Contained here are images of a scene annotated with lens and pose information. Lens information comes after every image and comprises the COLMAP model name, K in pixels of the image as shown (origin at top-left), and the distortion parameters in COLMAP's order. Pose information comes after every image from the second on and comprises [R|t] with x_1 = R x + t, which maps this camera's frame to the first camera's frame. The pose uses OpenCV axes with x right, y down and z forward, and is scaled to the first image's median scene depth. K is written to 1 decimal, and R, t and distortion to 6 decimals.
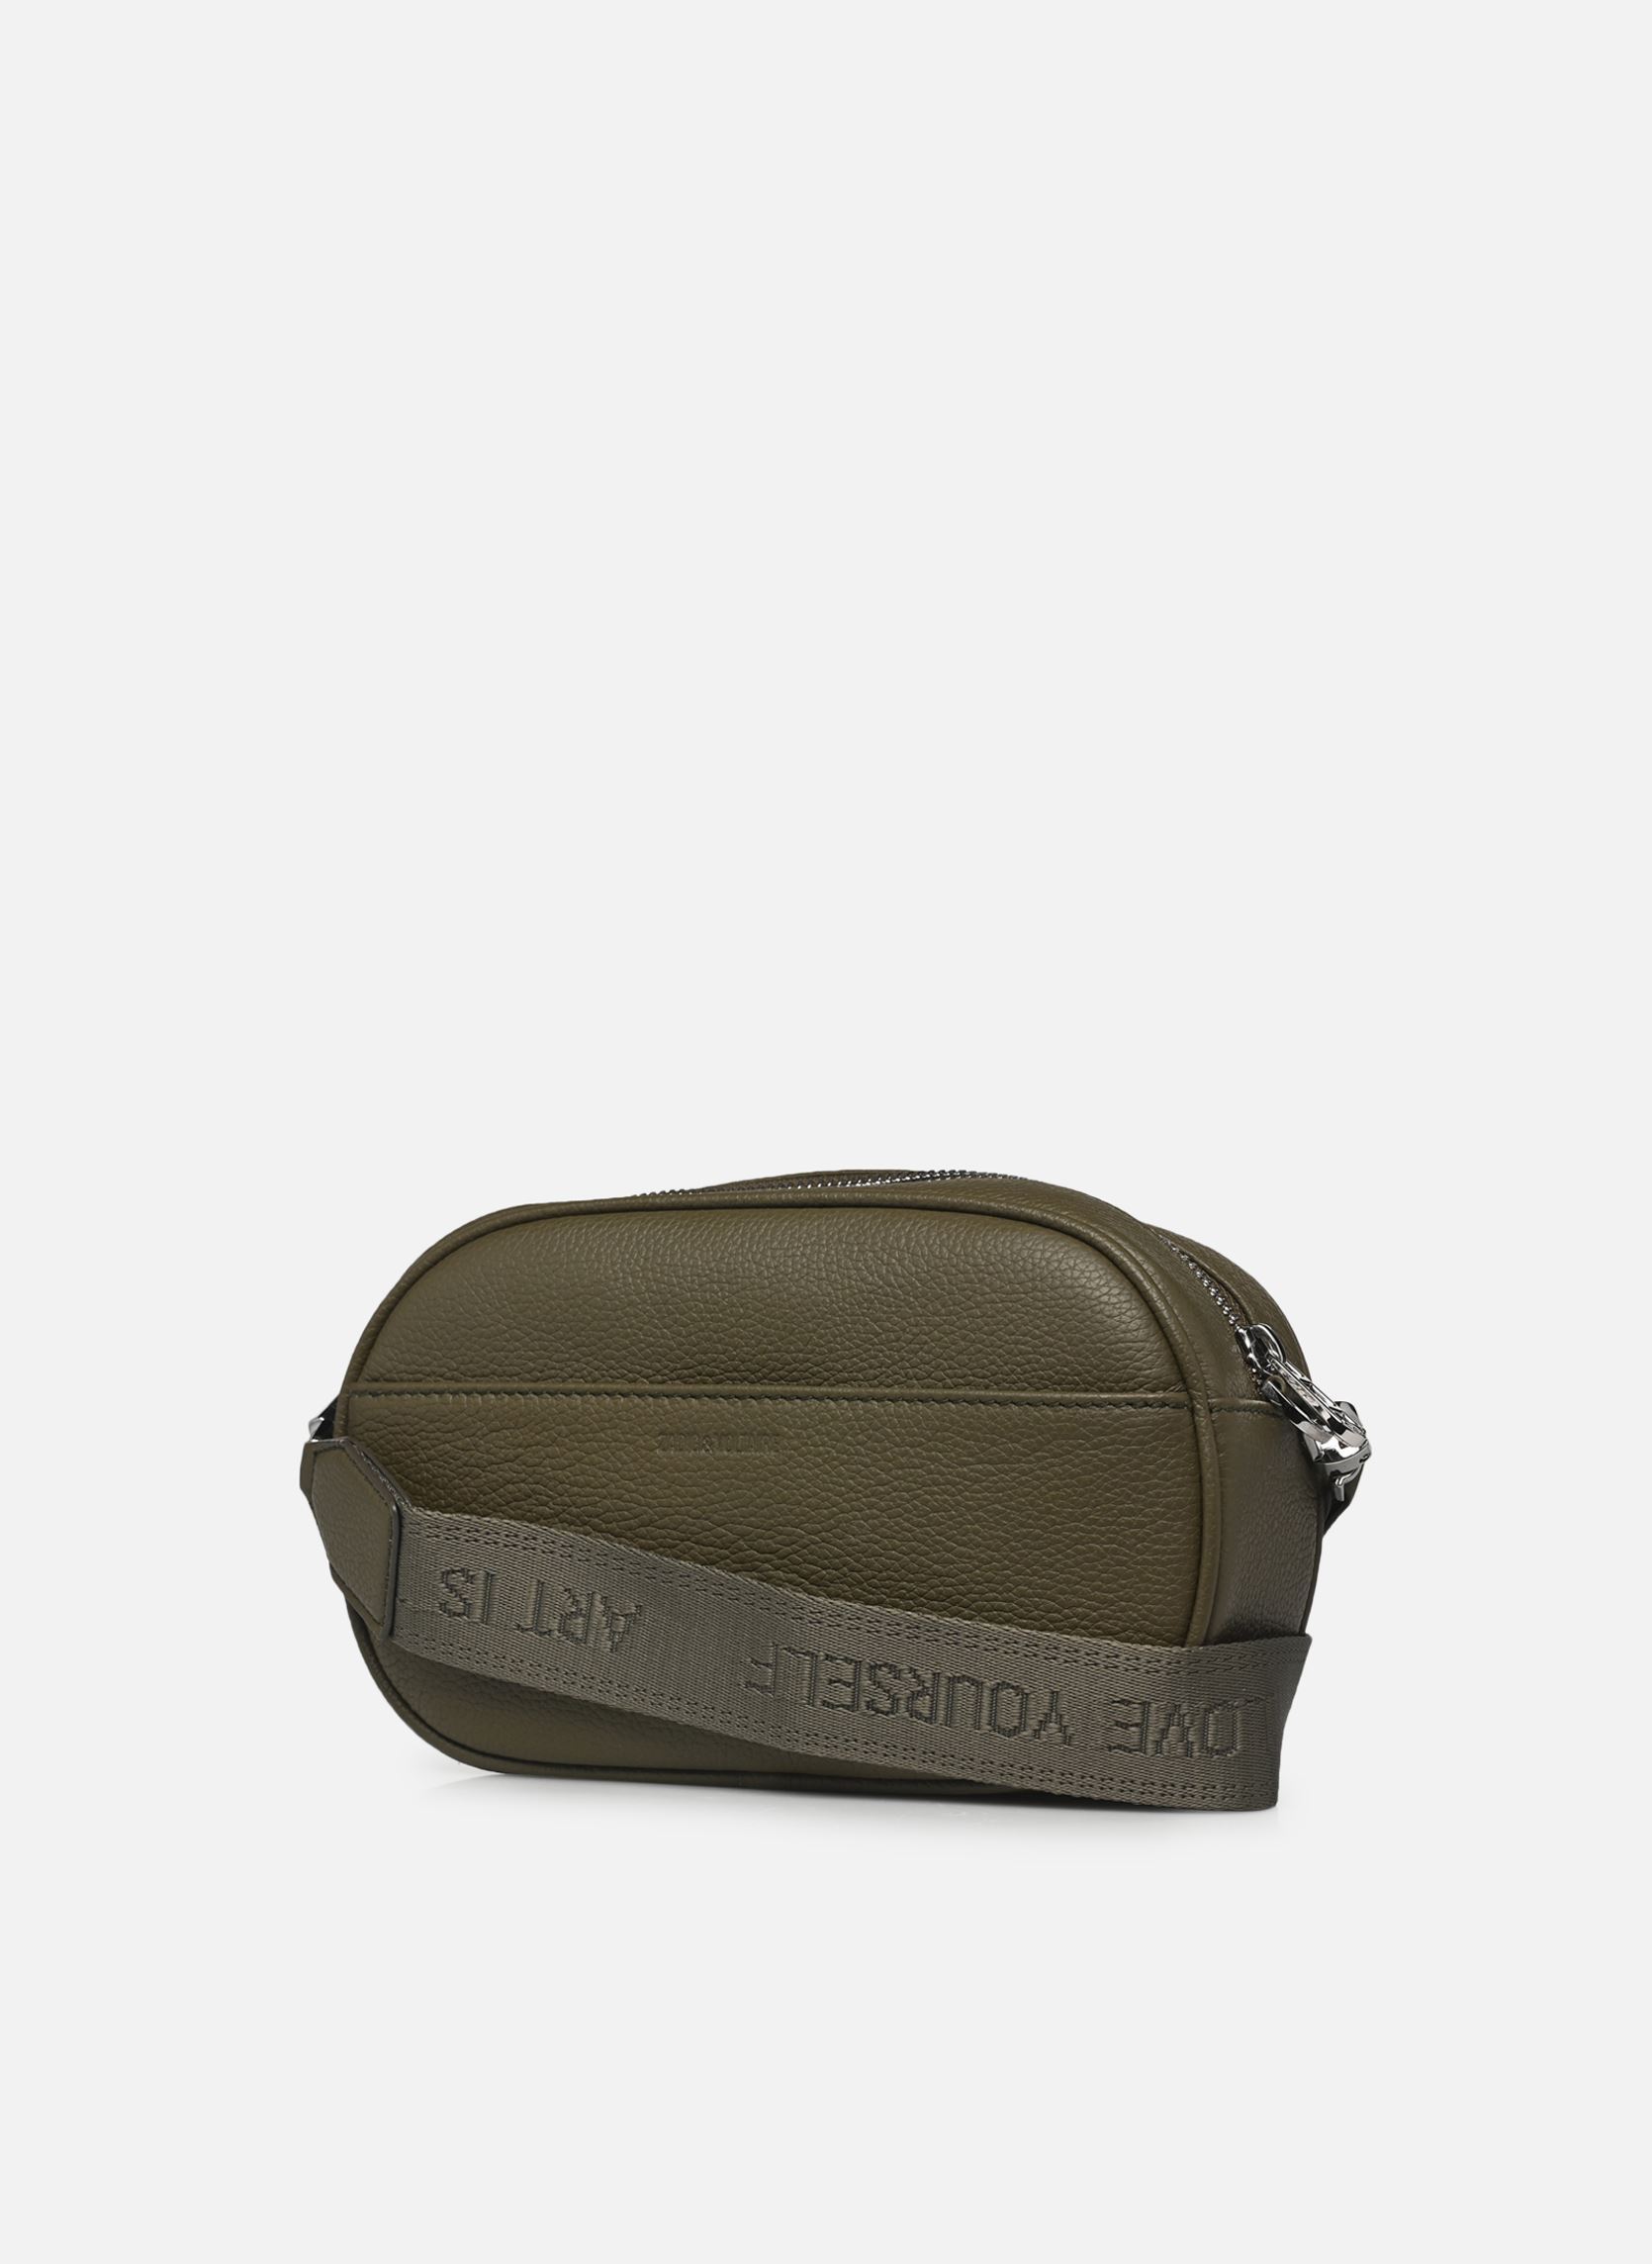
lens RADIAL K [[7161.3, 0, 825.9], [0, 7161.3, 1132.0], [0, 0, 1]] dist [0.107259, 0.000000]
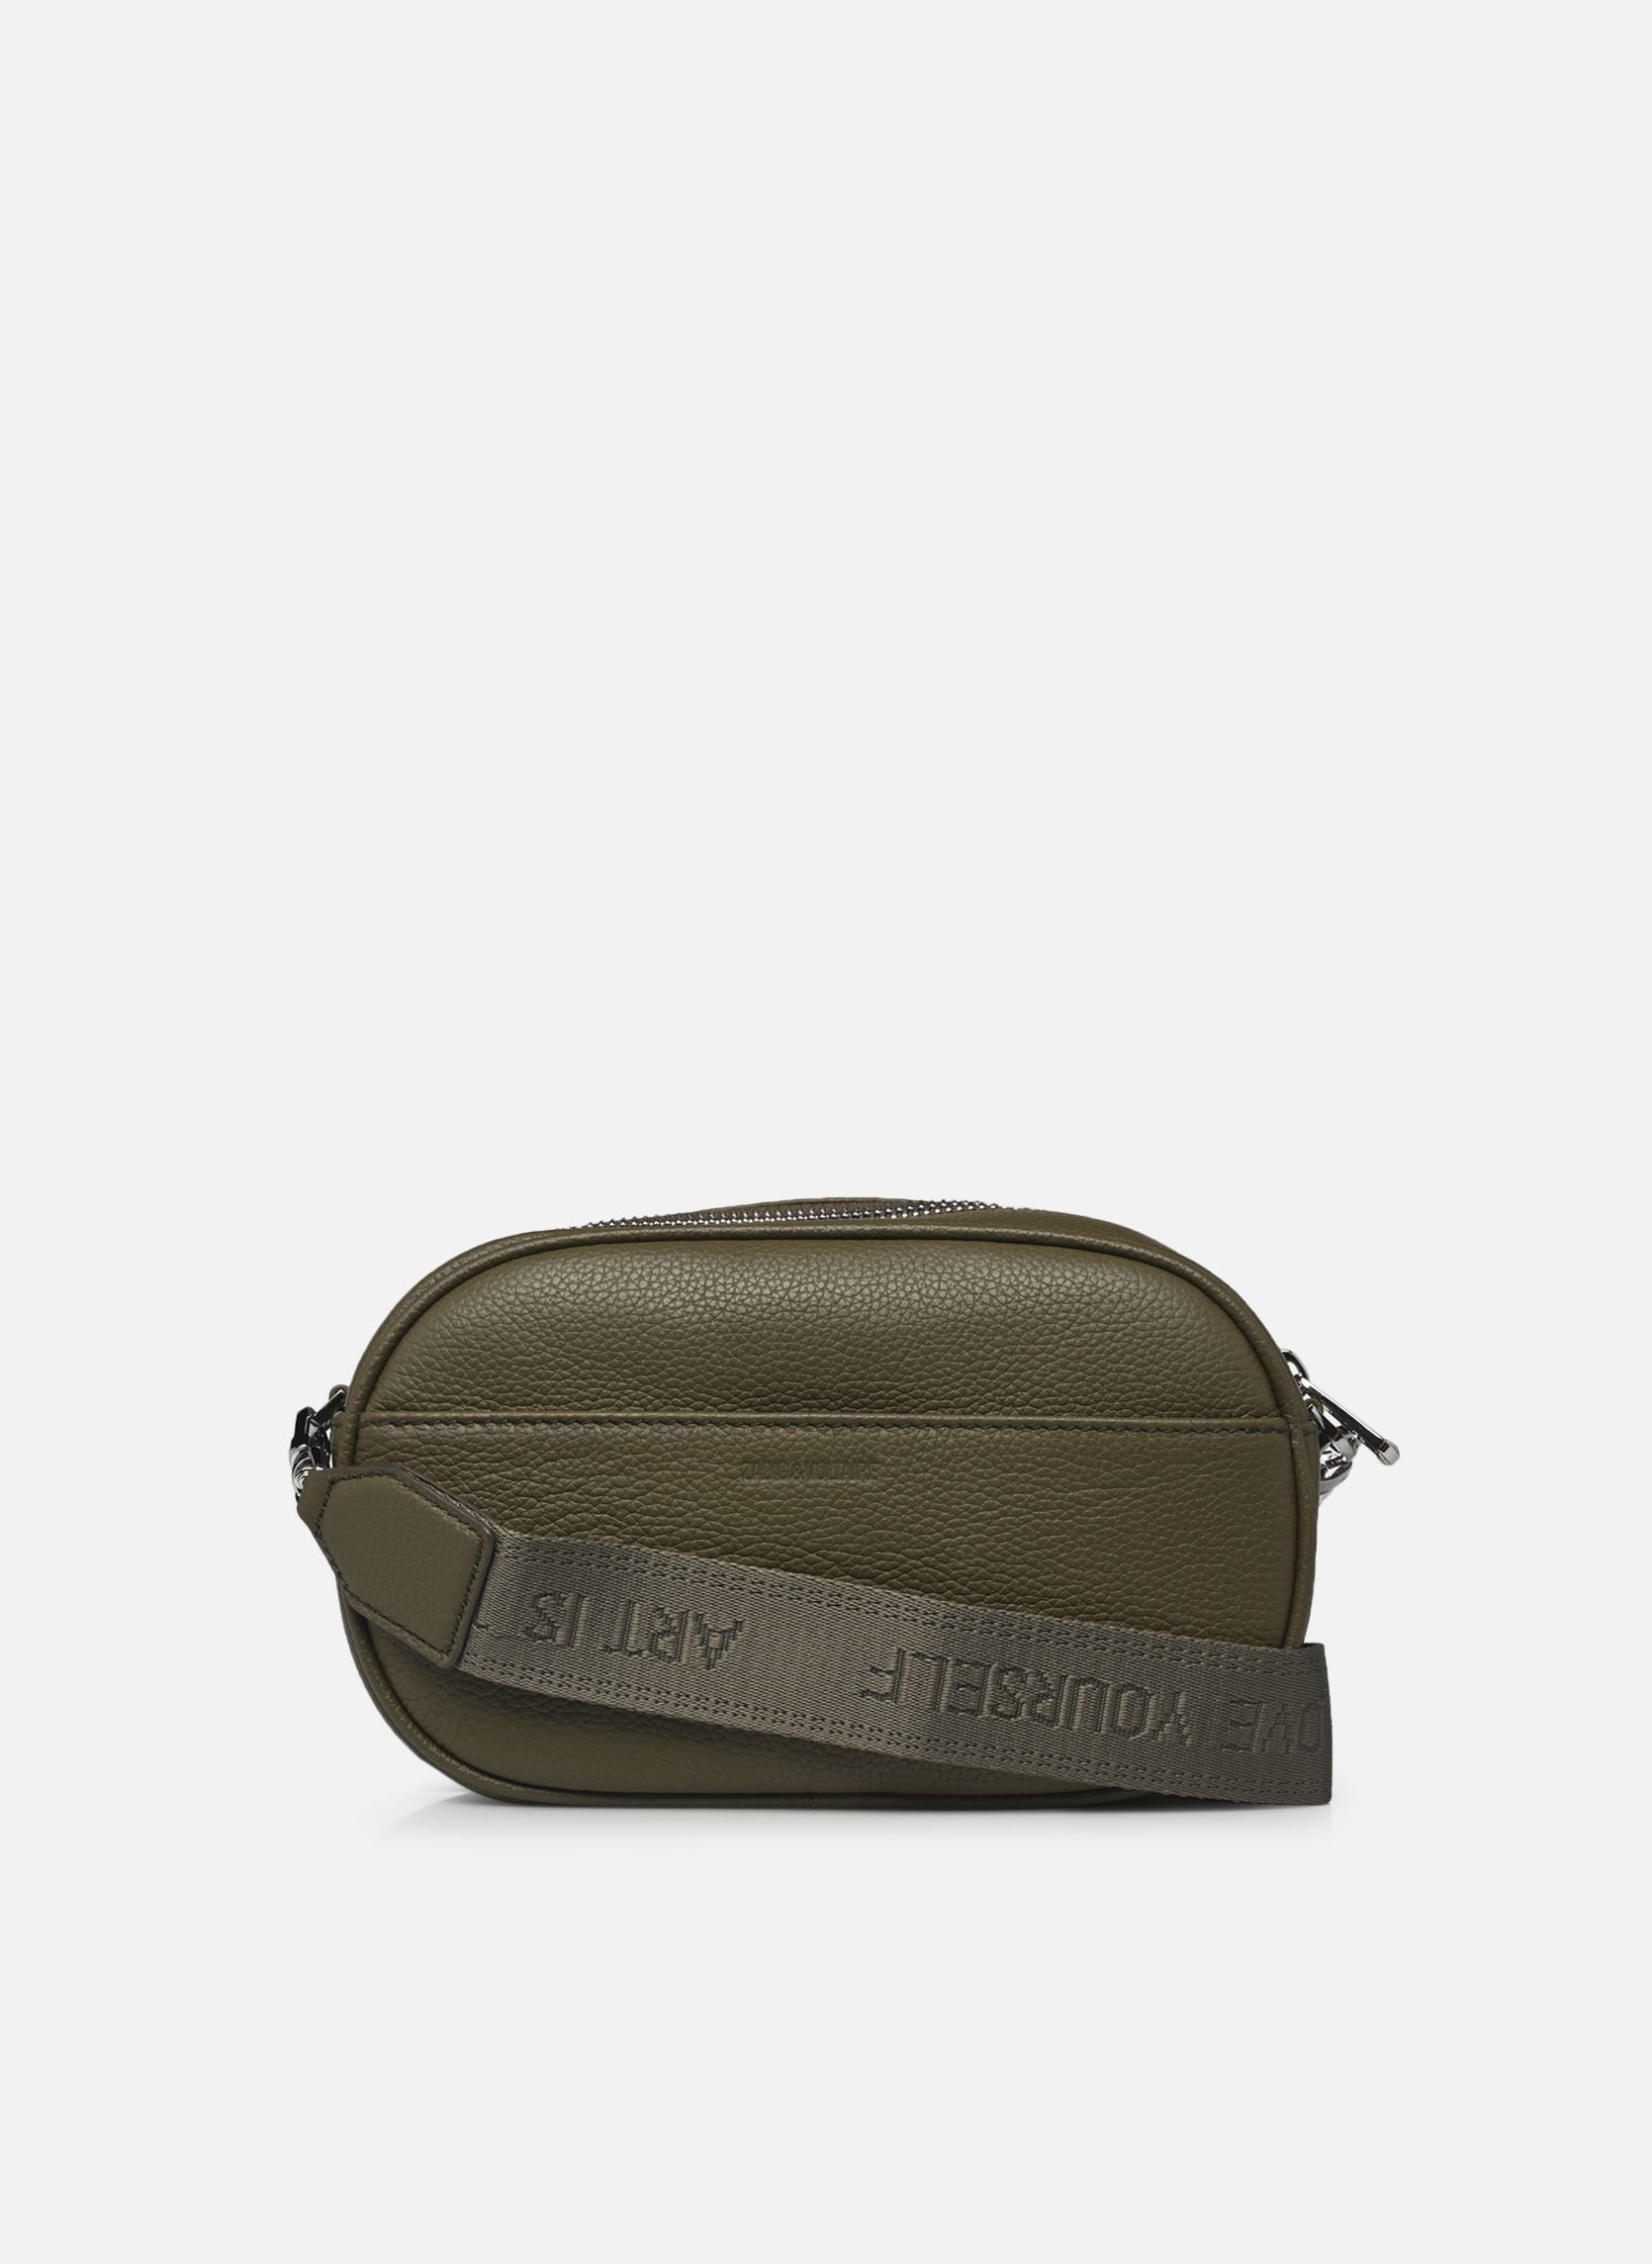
lens RADIAL K [[7161.3, 0, 825.7], [0, 7161.3, 1133.5], [0, 0, 1]] dist [0.107259, 0.000000]
pose [[0.849976, 0.009015, 0.526744, -0.546929], [-0.016382, 0.999822, 0.009323, -0.013662], [-0.526566, -0.016553, 0.849973, 0.138950]]
